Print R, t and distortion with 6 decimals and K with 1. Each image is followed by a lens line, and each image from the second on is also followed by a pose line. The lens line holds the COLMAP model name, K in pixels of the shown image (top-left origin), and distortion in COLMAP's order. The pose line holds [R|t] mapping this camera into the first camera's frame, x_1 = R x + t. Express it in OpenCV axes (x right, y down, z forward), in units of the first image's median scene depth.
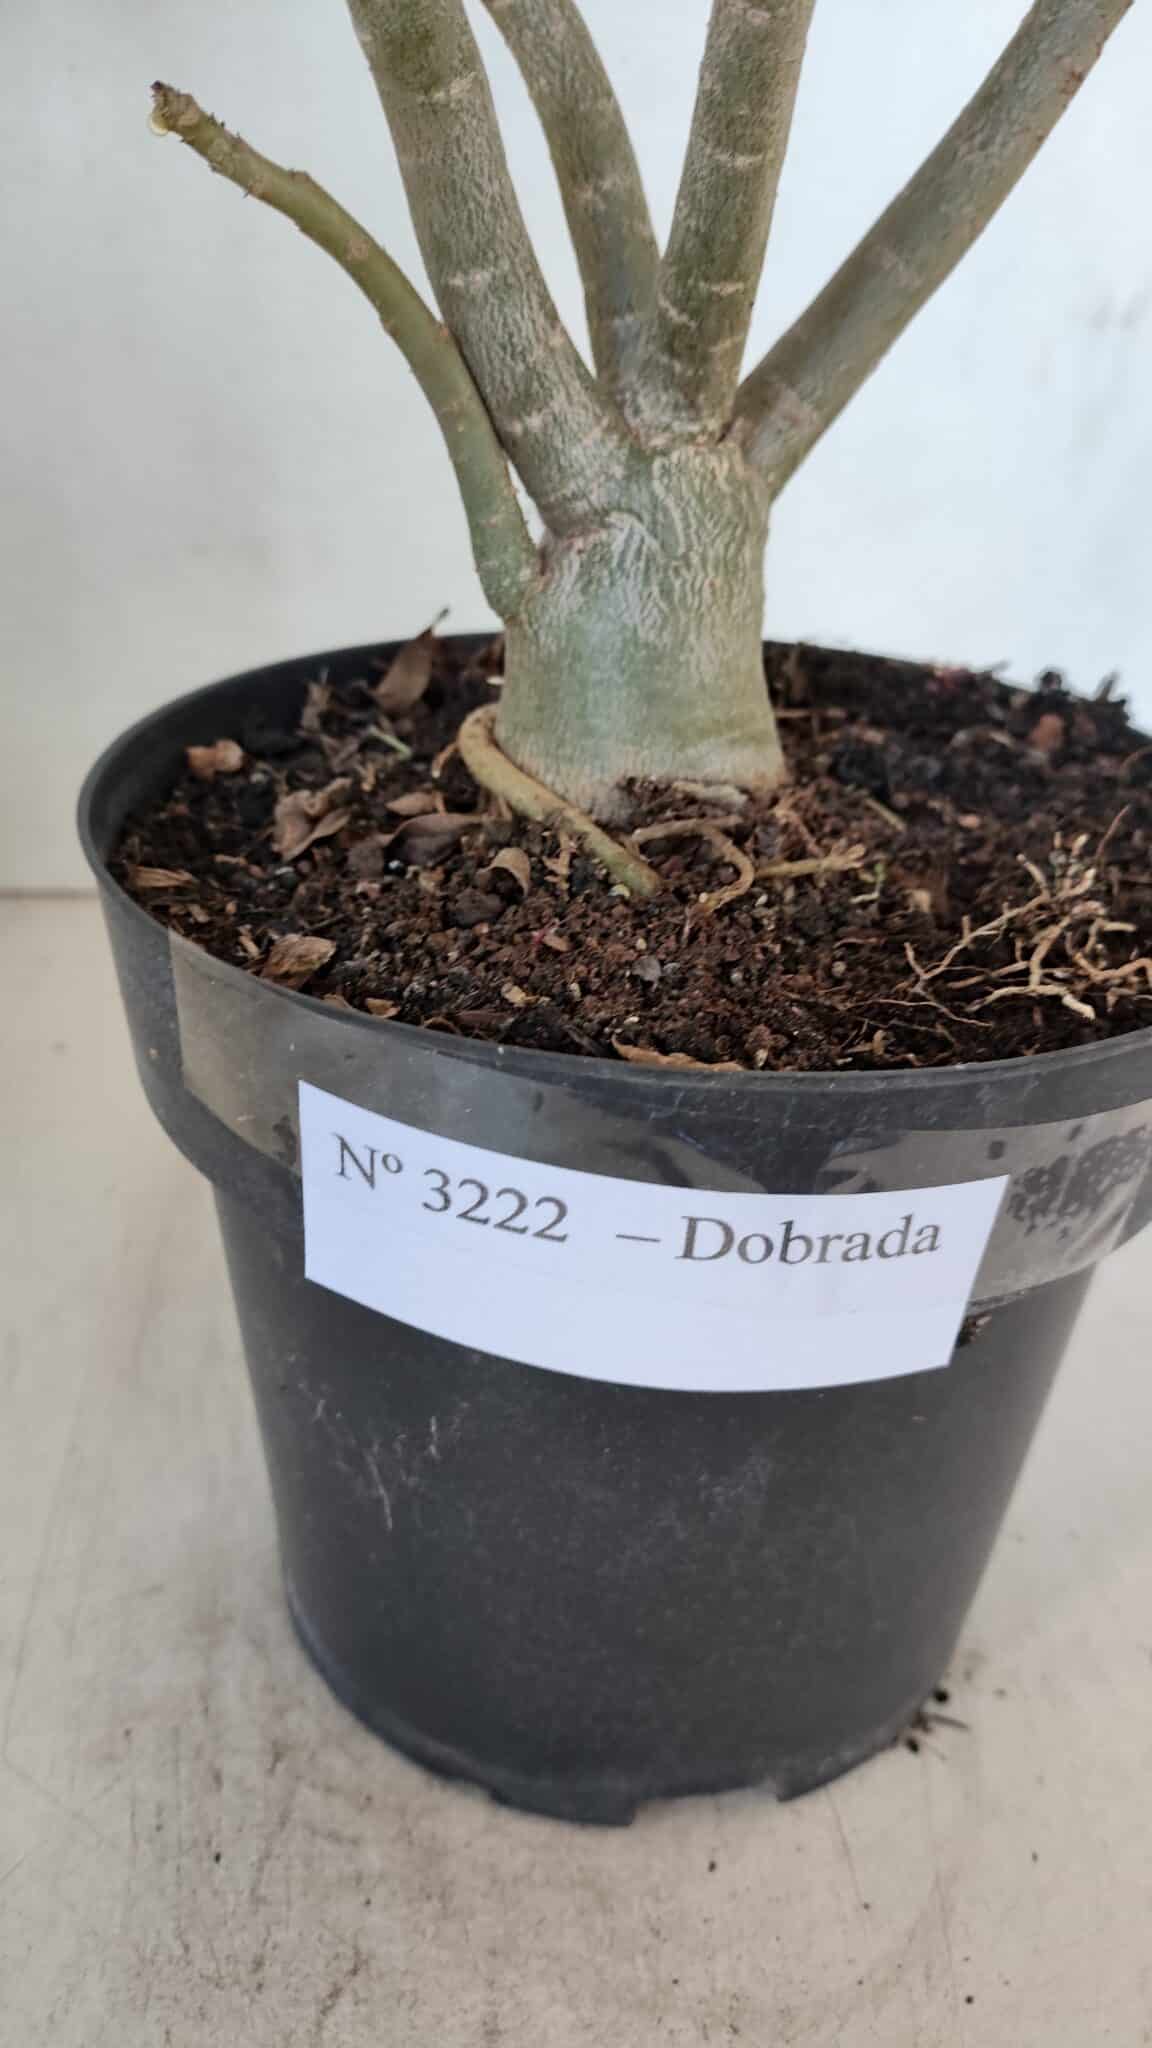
lens RADIAL K [[1560.2, 0, 556.7], [0, 1560.2, 980.4], [0, 0, 1]] dist [0.121842, -0.255974]
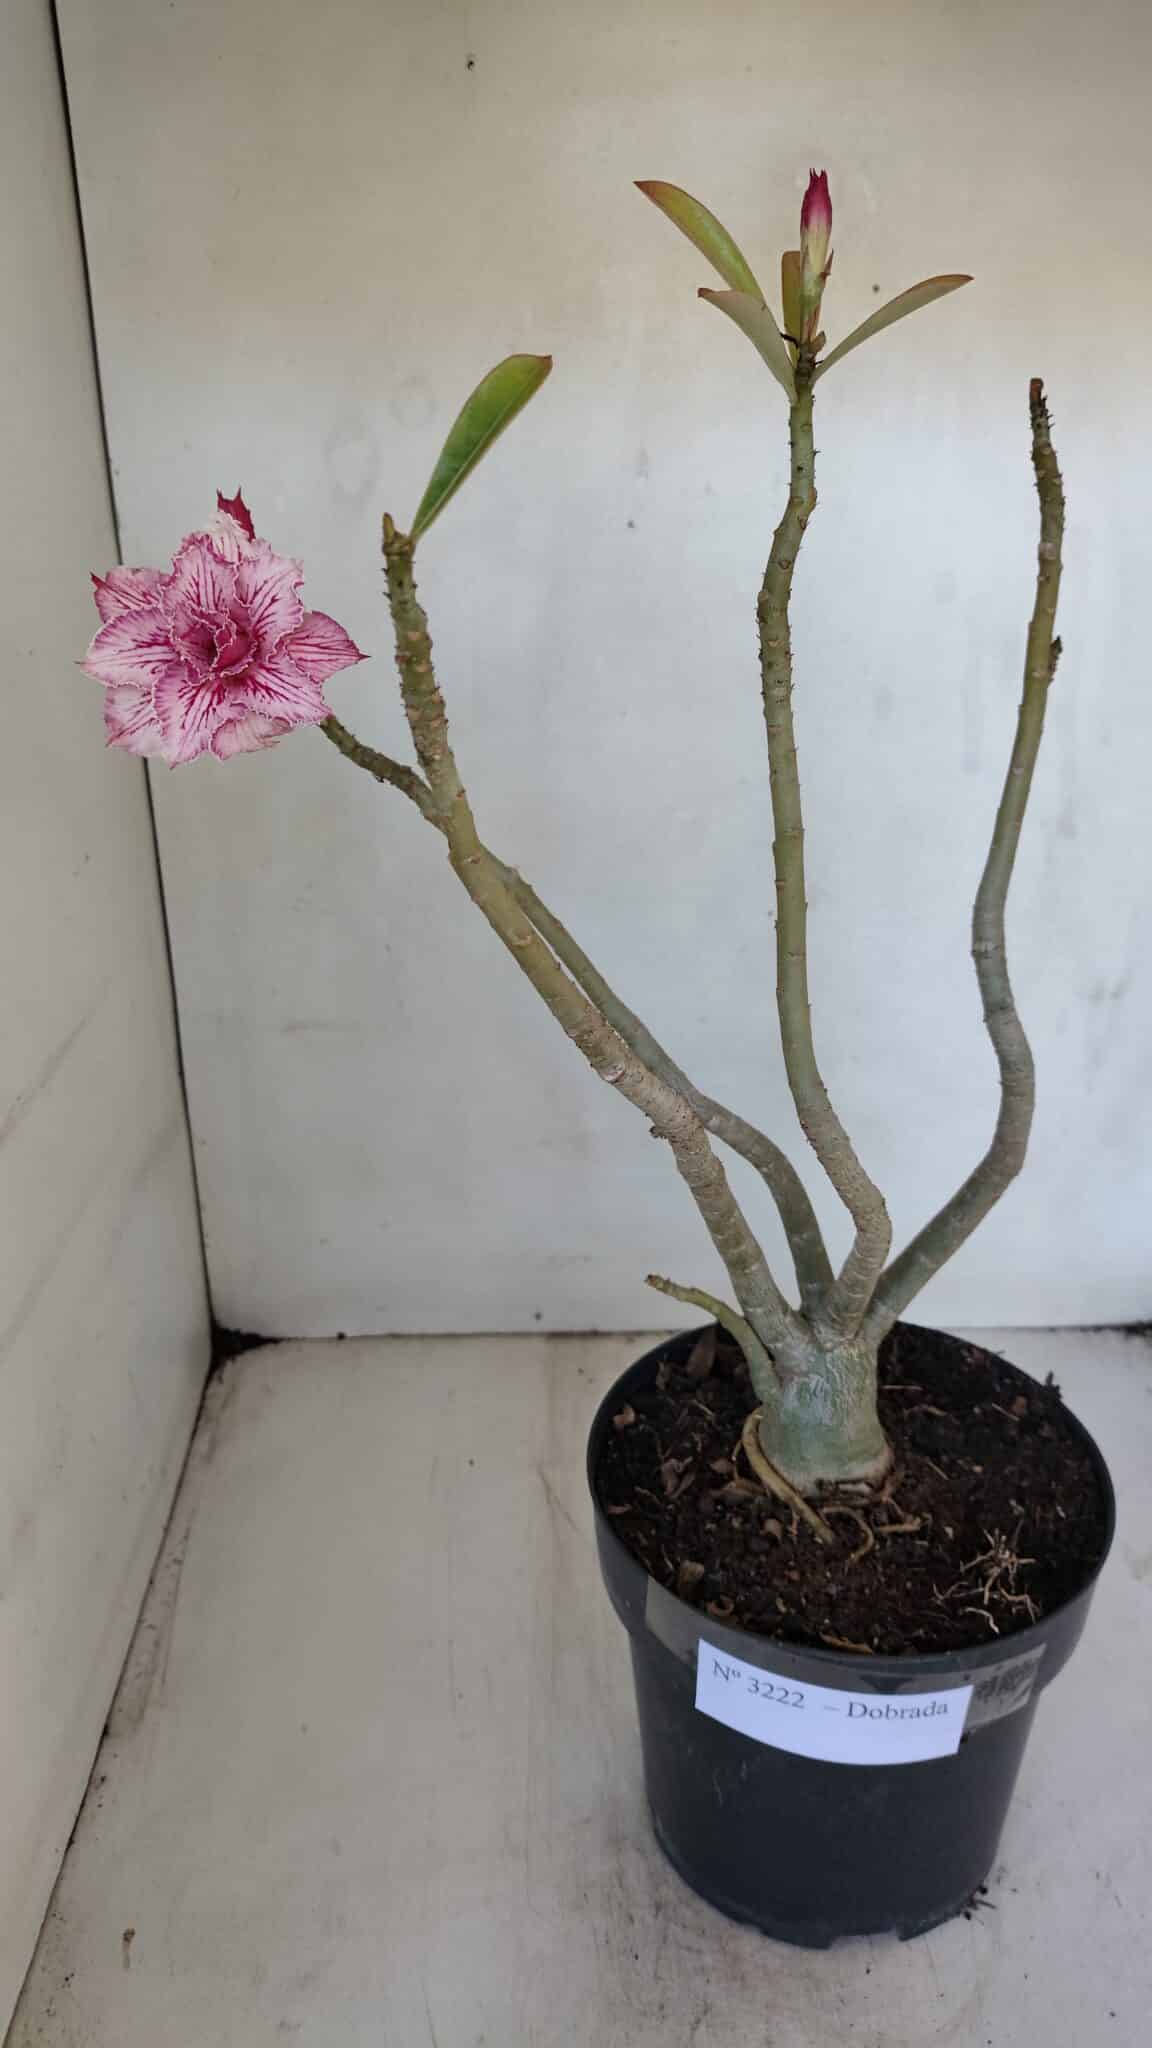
lens RADIAL K [[1498.6, 0, 582.4], [0, 1498.6, 1018.5], [0, 0, 1]] dist [0.112995, -0.171034]
pose [[0.995812, -0.013137, -0.090480, -0.091608], [0.005338, 0.996289, -0.085902, -0.602388], [0.091273, 0.085059, 0.992187, -1.313841]]
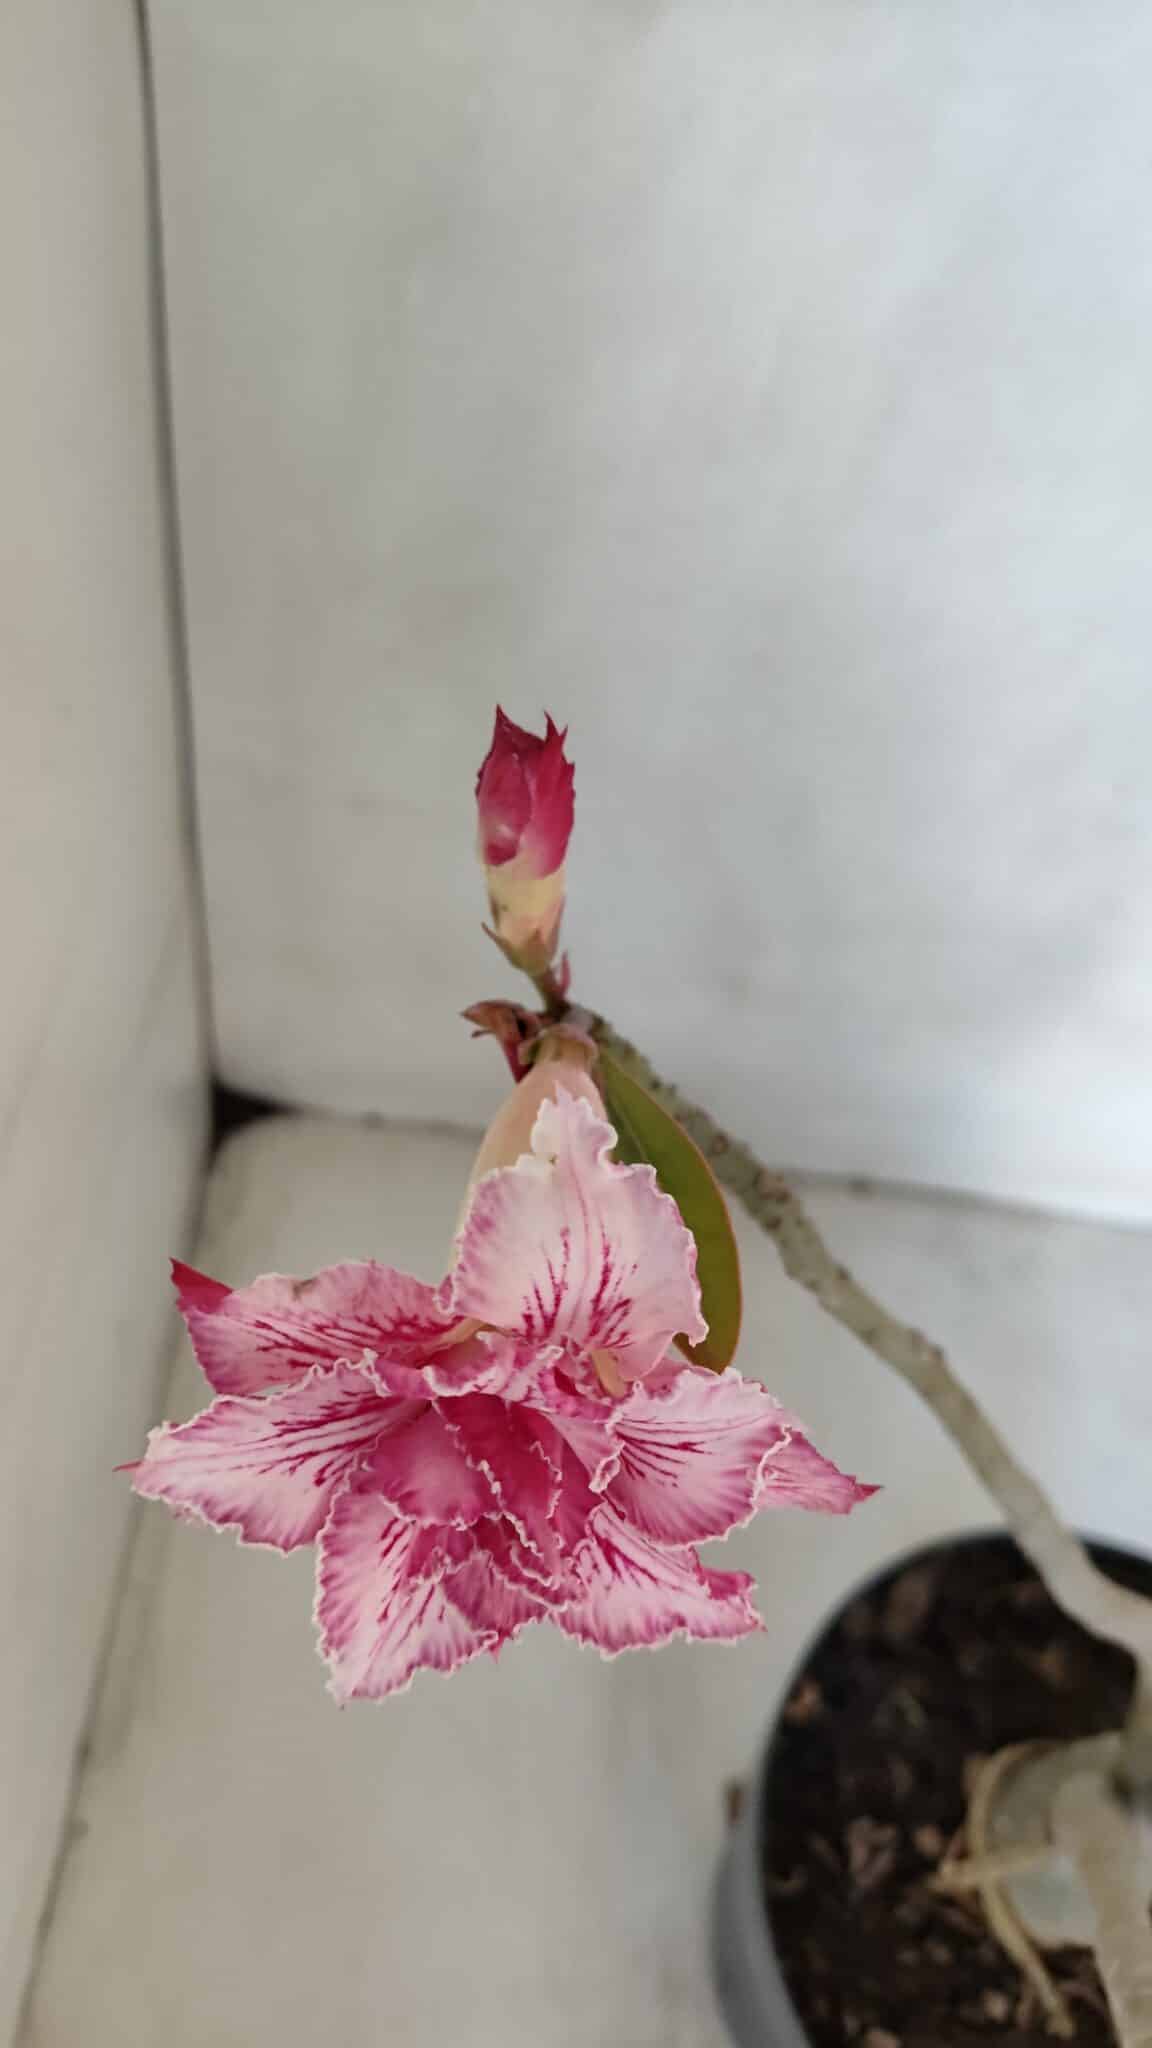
lens RADIAL K [[1498.6, 0, 582.4], [0, 1498.6, 1018.5], [0, 0, 1]] dist [0.112995, -0.171034]
pose [[0.982259, 0.187277, -0.009752, -0.642136], [-0.167665, 0.900308, 0.401665, -1.589279], [0.084003, -0.392904, 0.915735, -0.200306]]
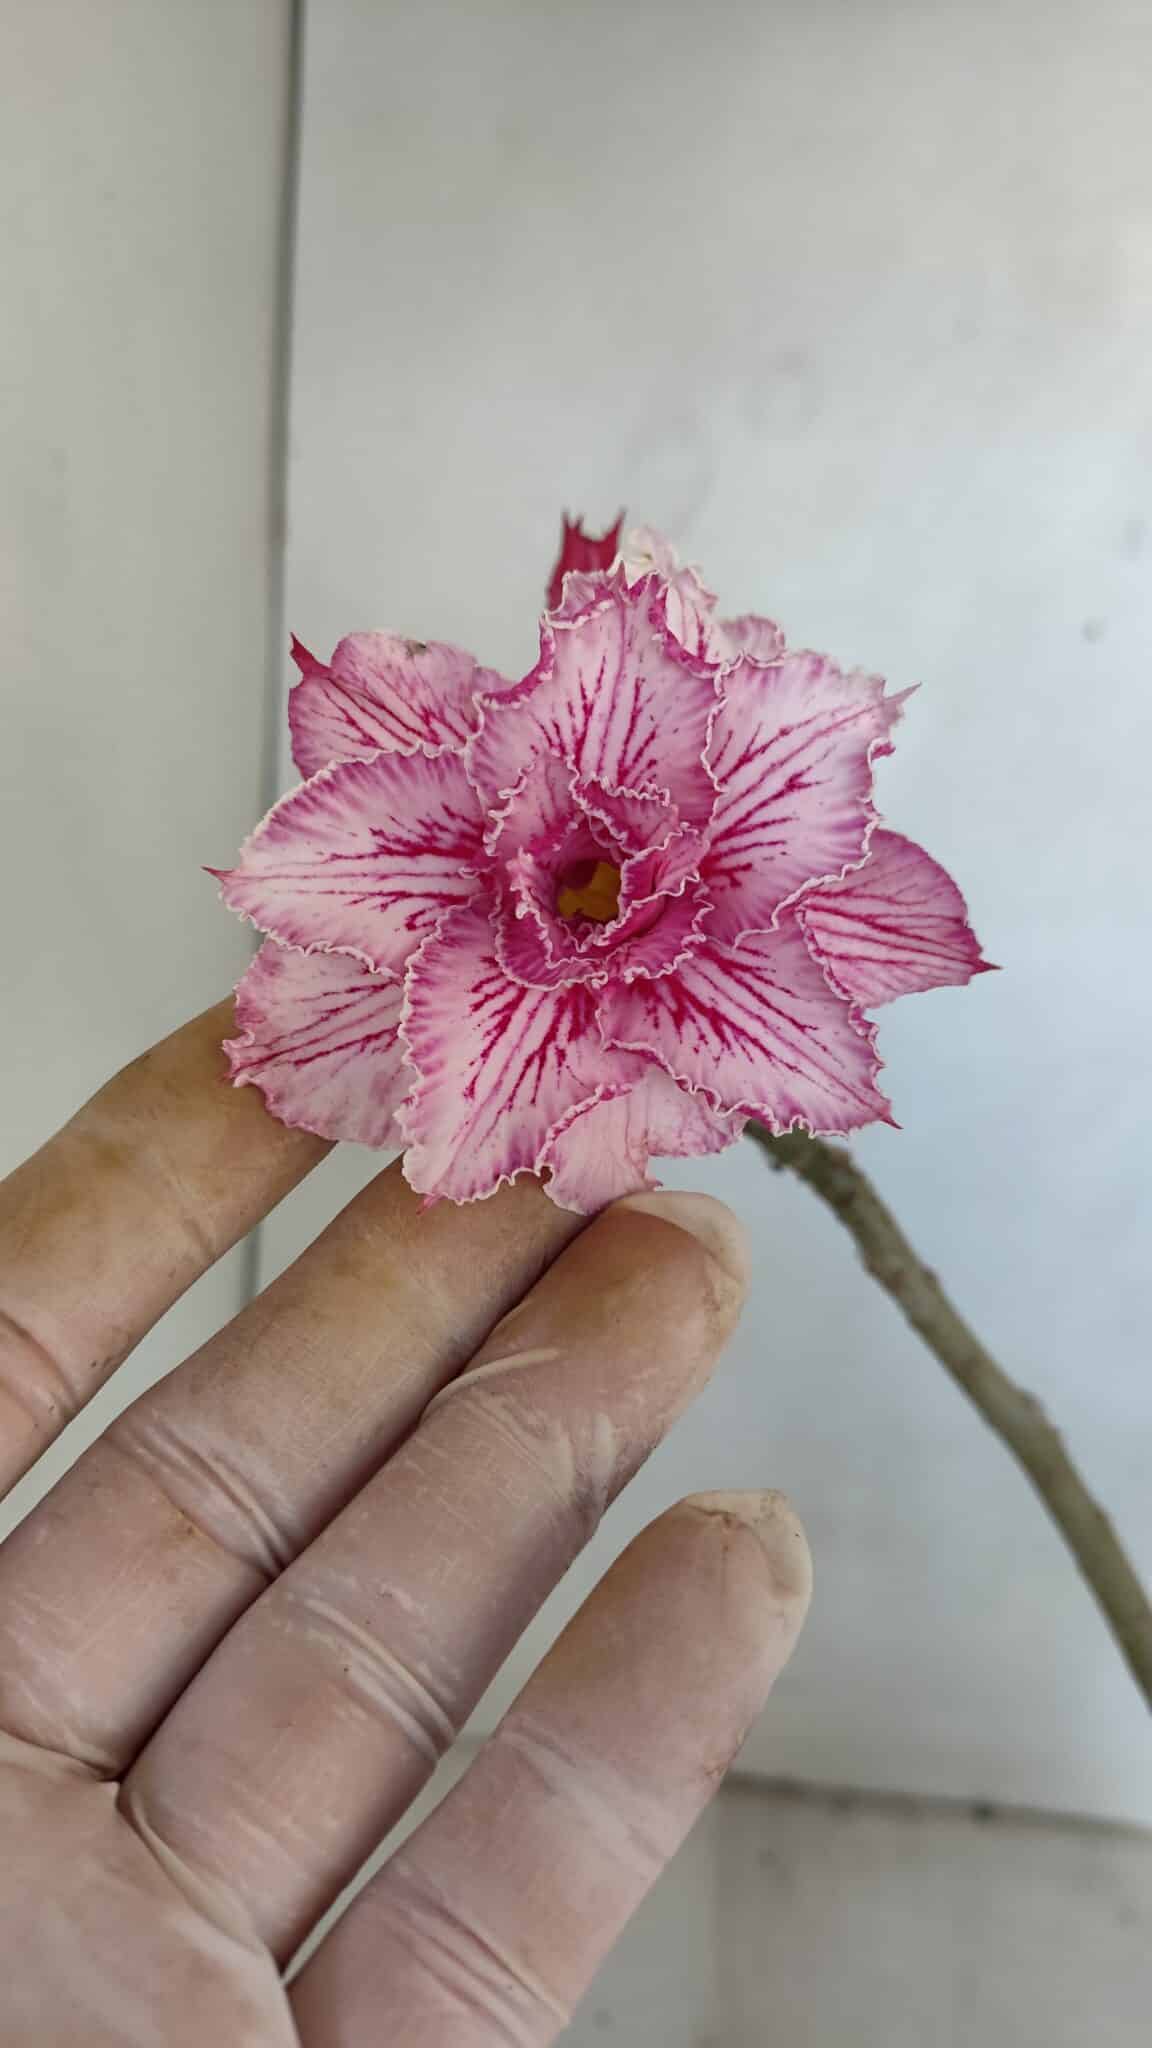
lens RADIAL K [[1498.6, 0, 582.4], [0, 1498.6, 1018.5], [0, 0, 1]] dist [0.112995, -0.171034]
pose [[0.986295, 0.133534, -0.096910, -0.588622], [-0.150308, 0.969429, -0.193947, -0.995209], [0.068049, 0.205855, 0.976214, -0.279931]]
